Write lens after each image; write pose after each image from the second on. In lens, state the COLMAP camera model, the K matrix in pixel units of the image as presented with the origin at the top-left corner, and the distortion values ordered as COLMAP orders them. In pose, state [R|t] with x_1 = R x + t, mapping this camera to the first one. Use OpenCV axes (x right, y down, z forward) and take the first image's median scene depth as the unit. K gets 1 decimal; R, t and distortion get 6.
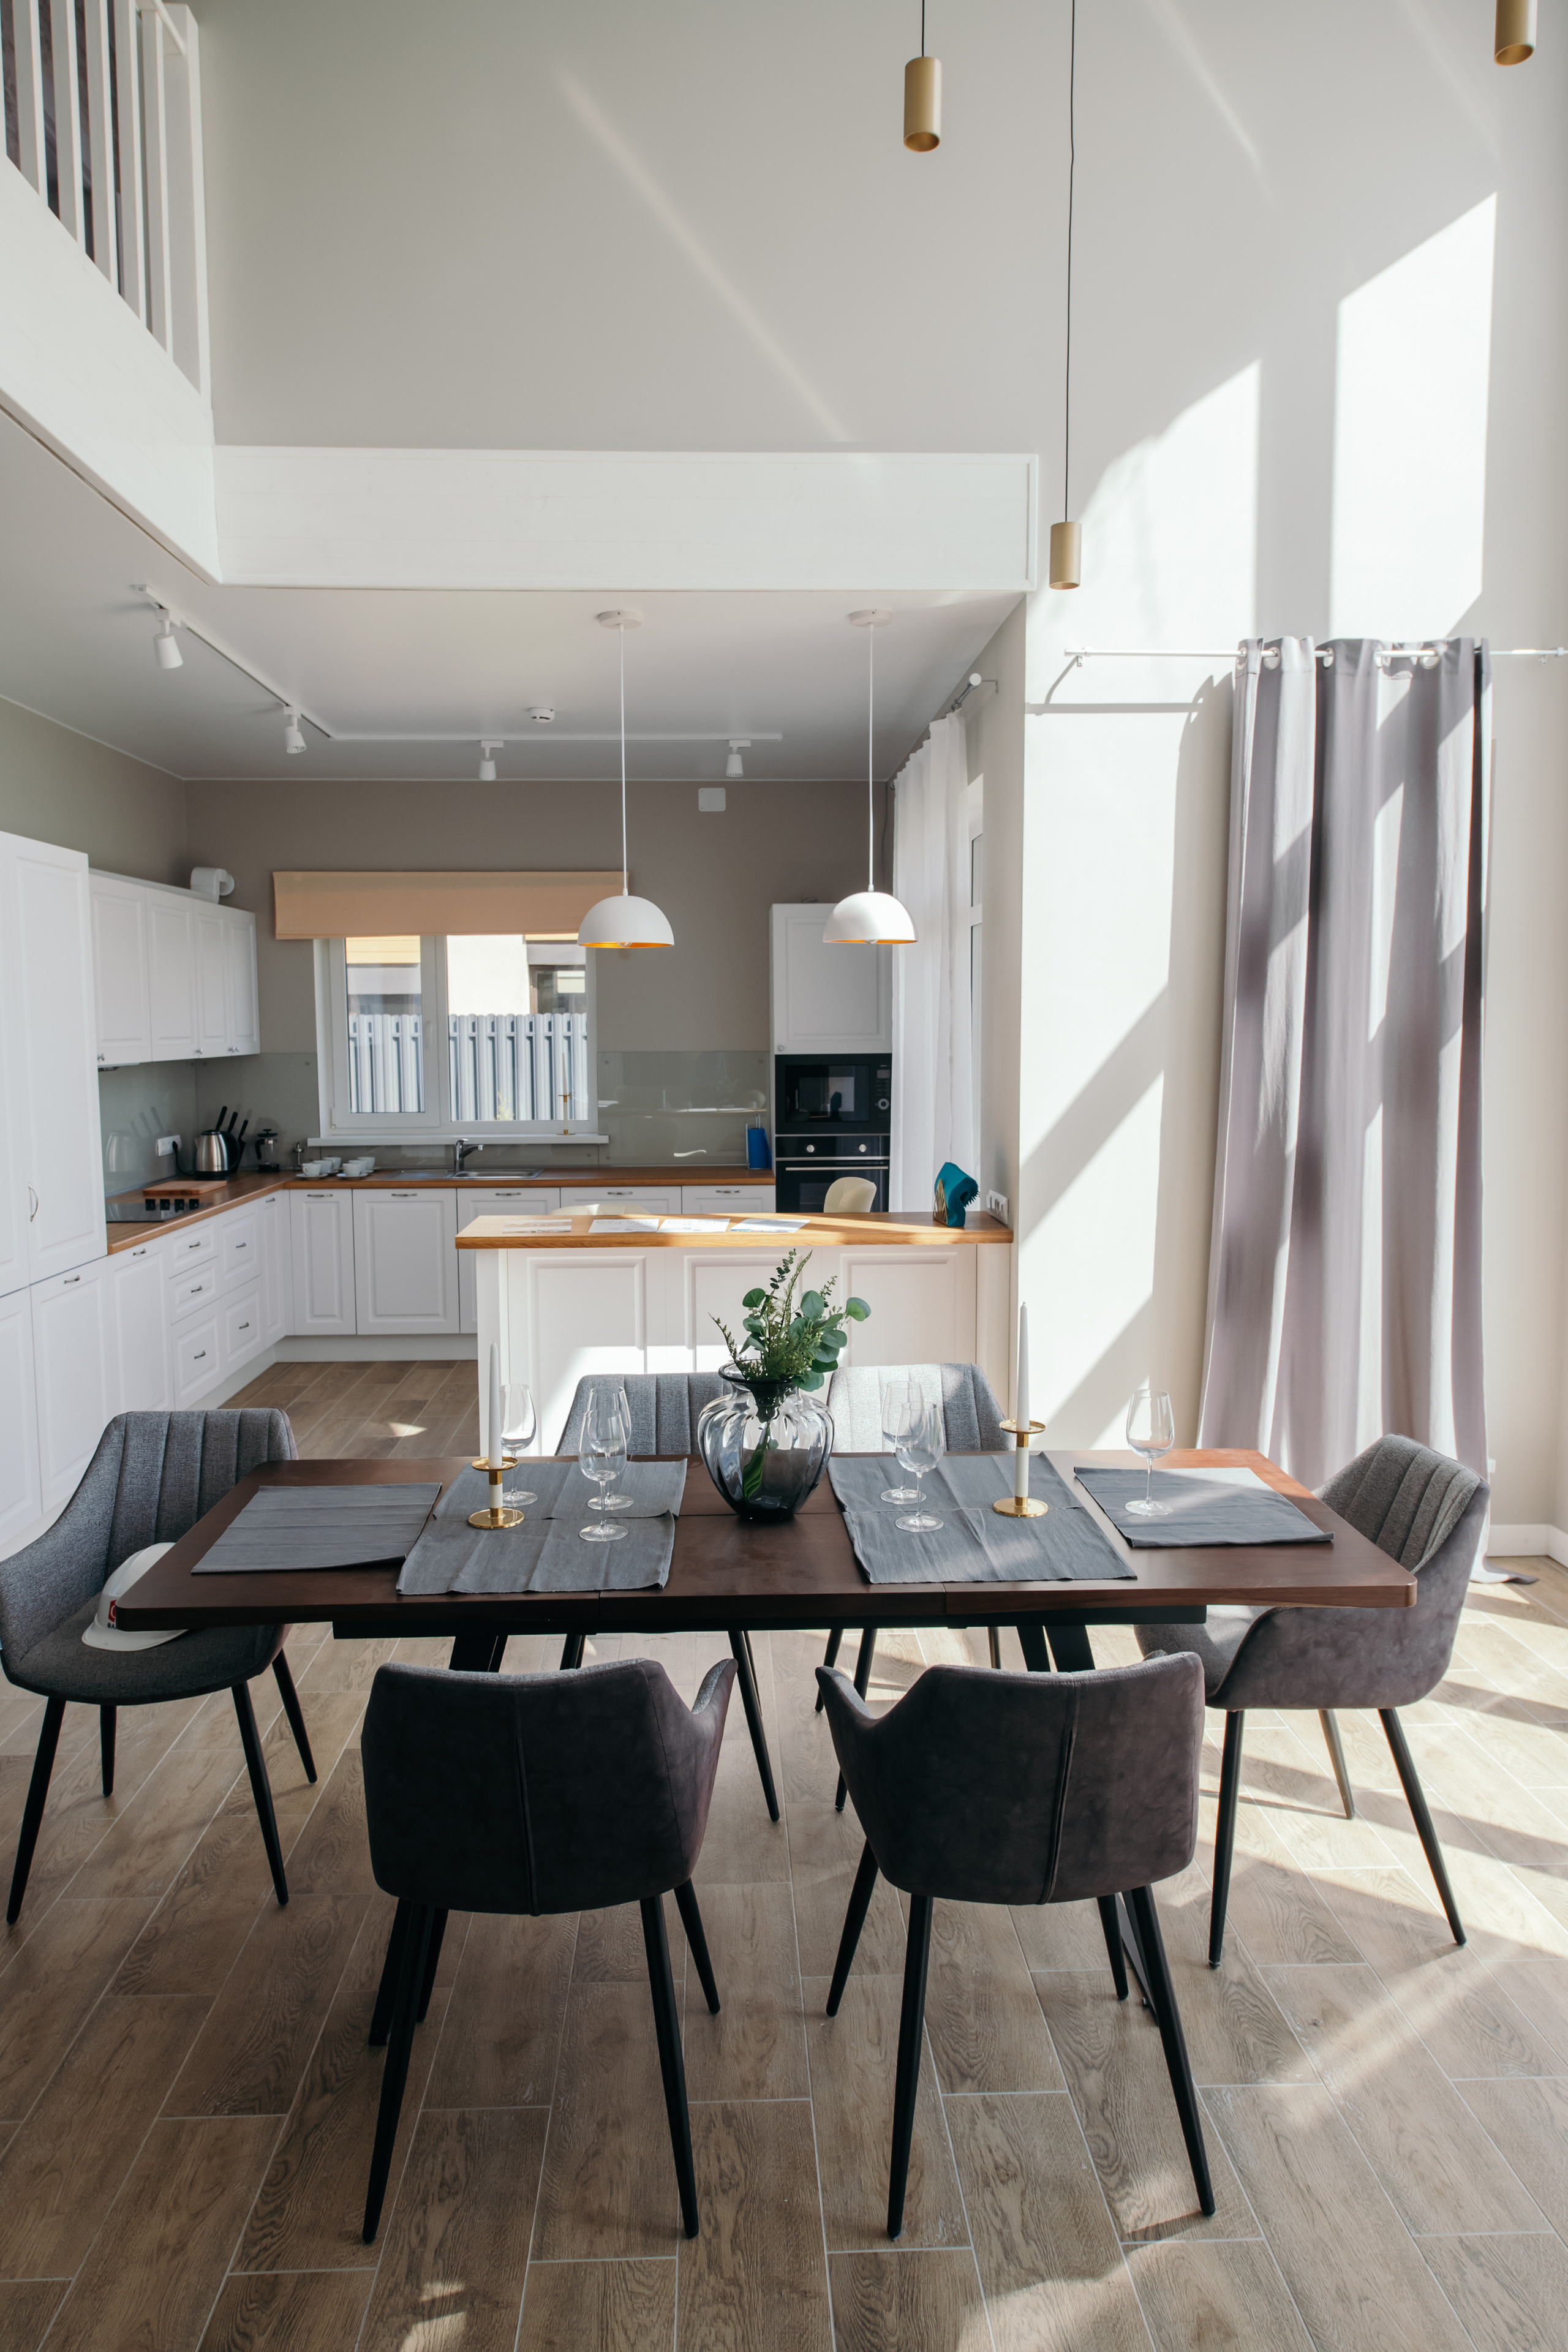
lens RADIAL K [[1555.9, 0, 784.0], [0, 1555.9, 1176.0], [0, 0, 1]] dist [0.015812, 0.001038]
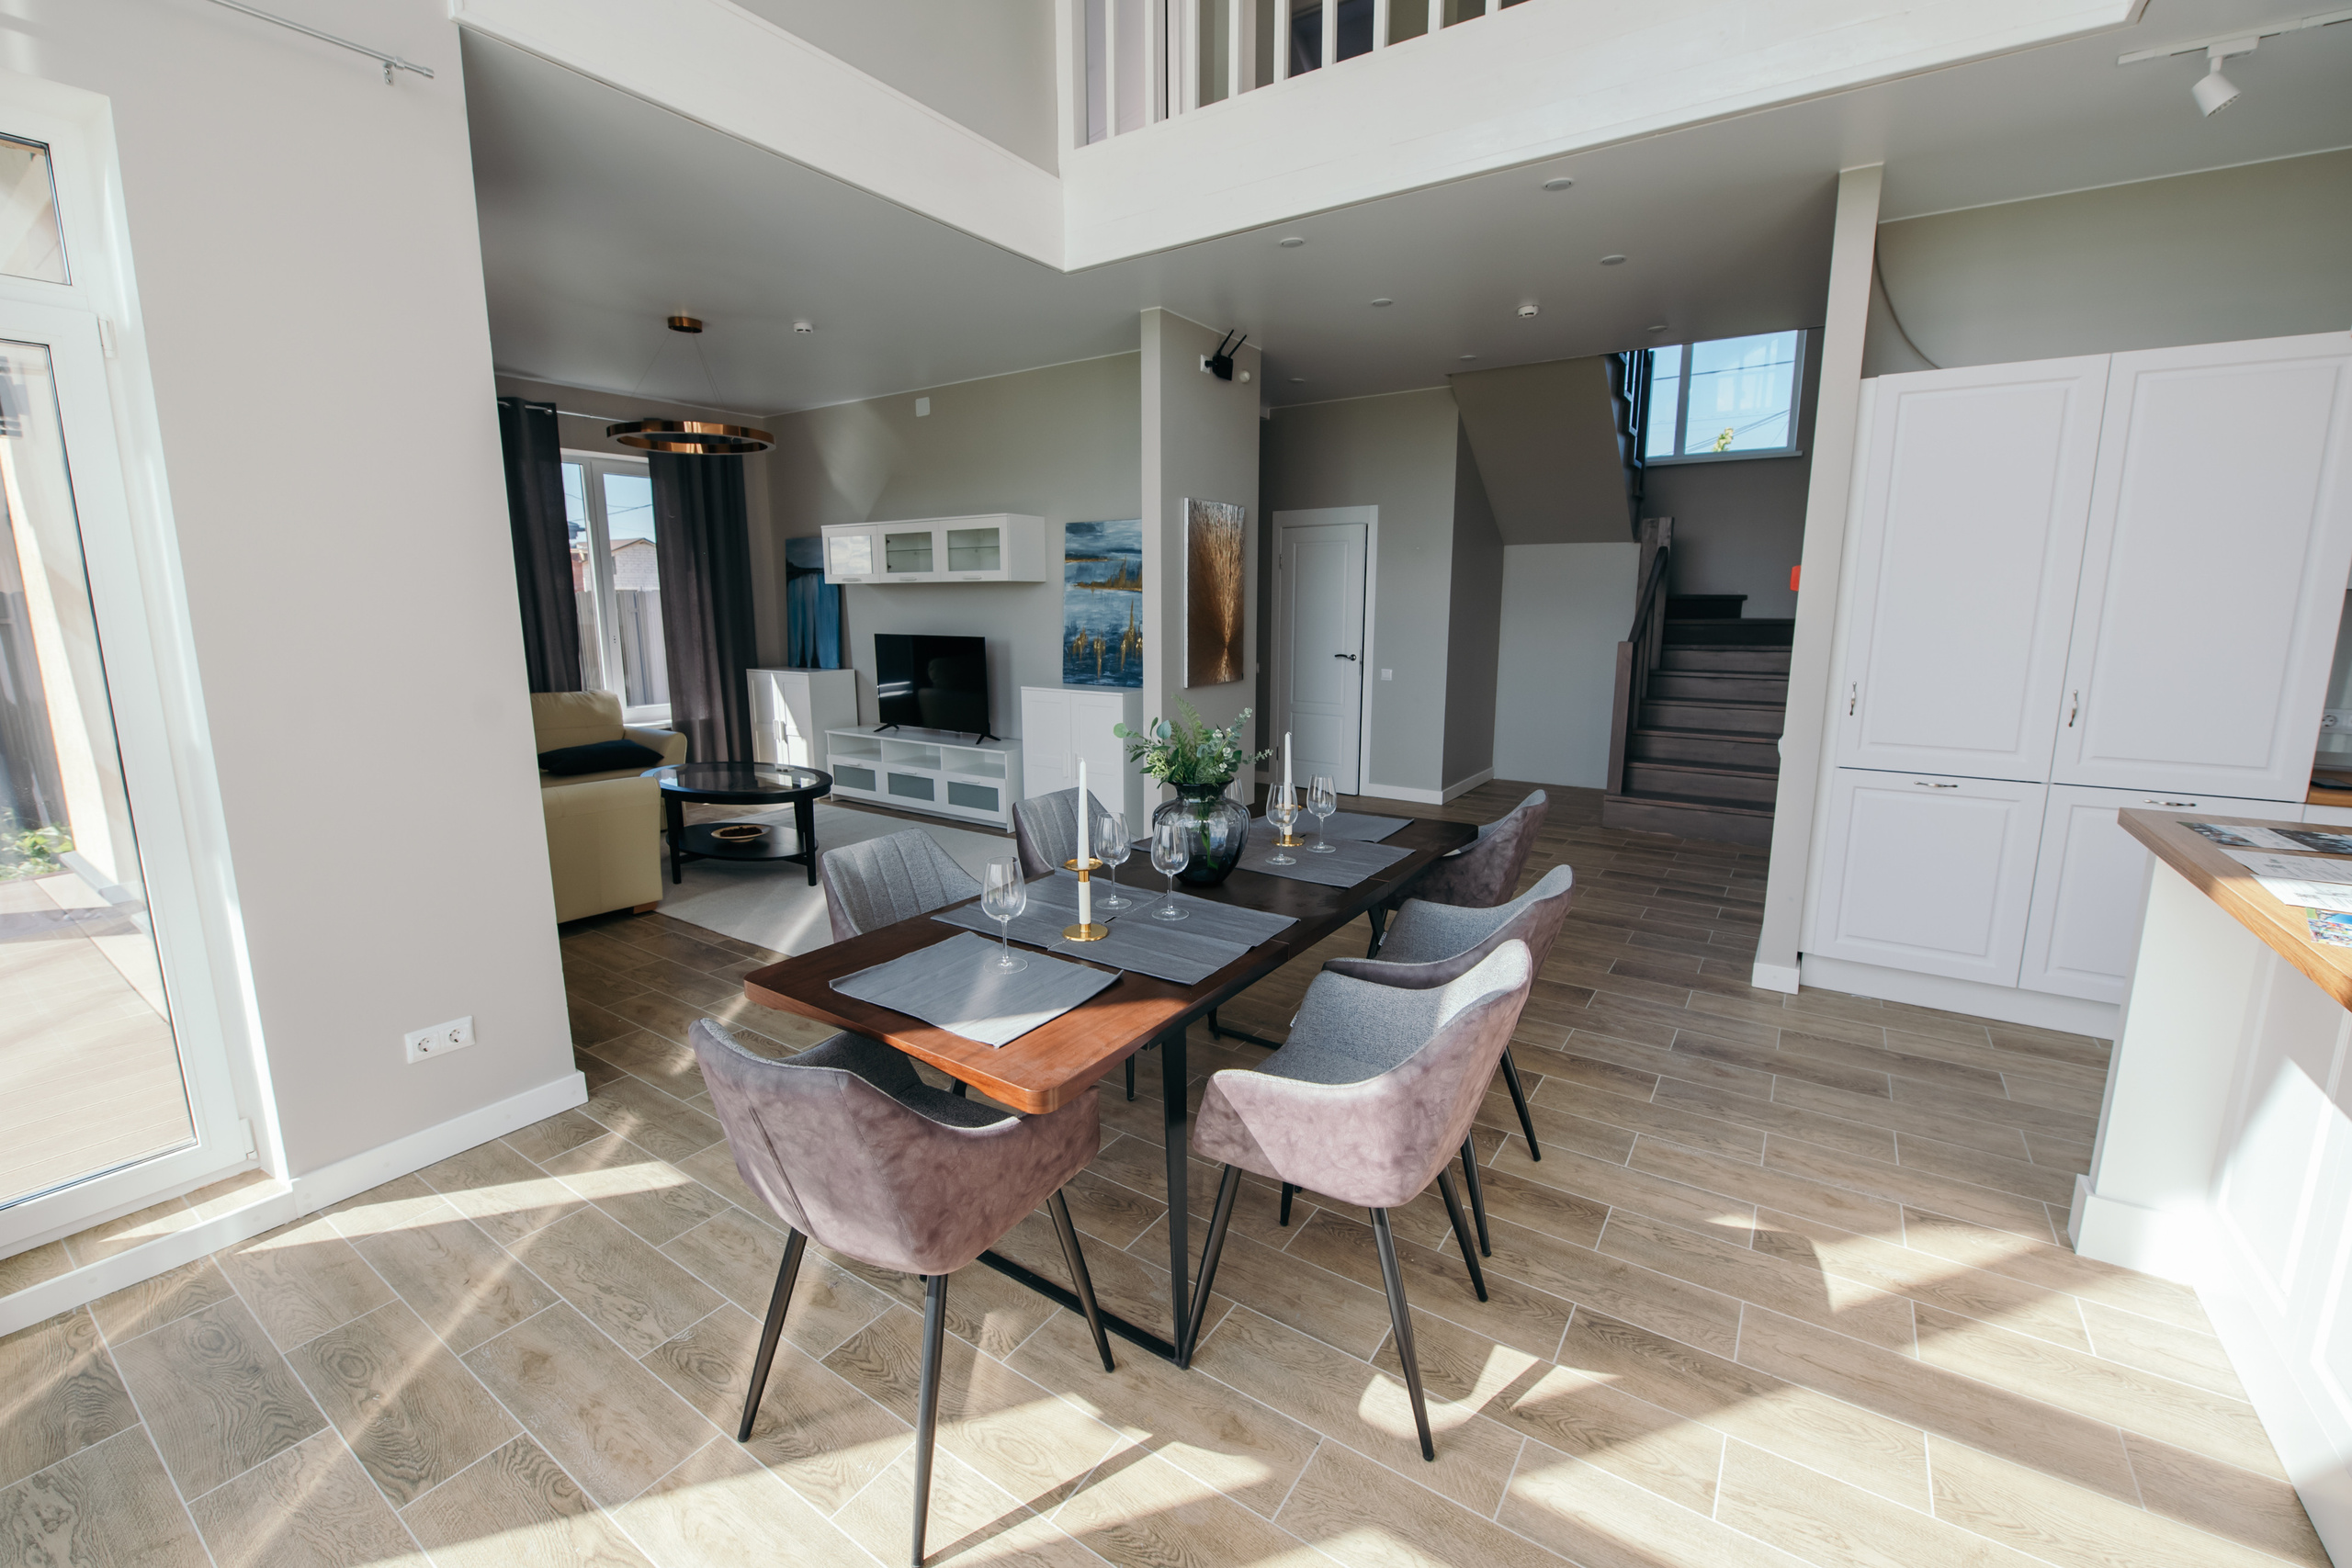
lens RADIAL K [[937.4, 0, 1172.7], [0, 937.4, 748.9], [0, 0, 1]] dist [-0.018442, -0.000255]
pose [[-0.593871, 0.136909, -0.792826, 0.674056], [-0.074782, 0.971756, 0.223824, -0.082276], [0.801077, 0.192212, -0.566859, 1.468131]]
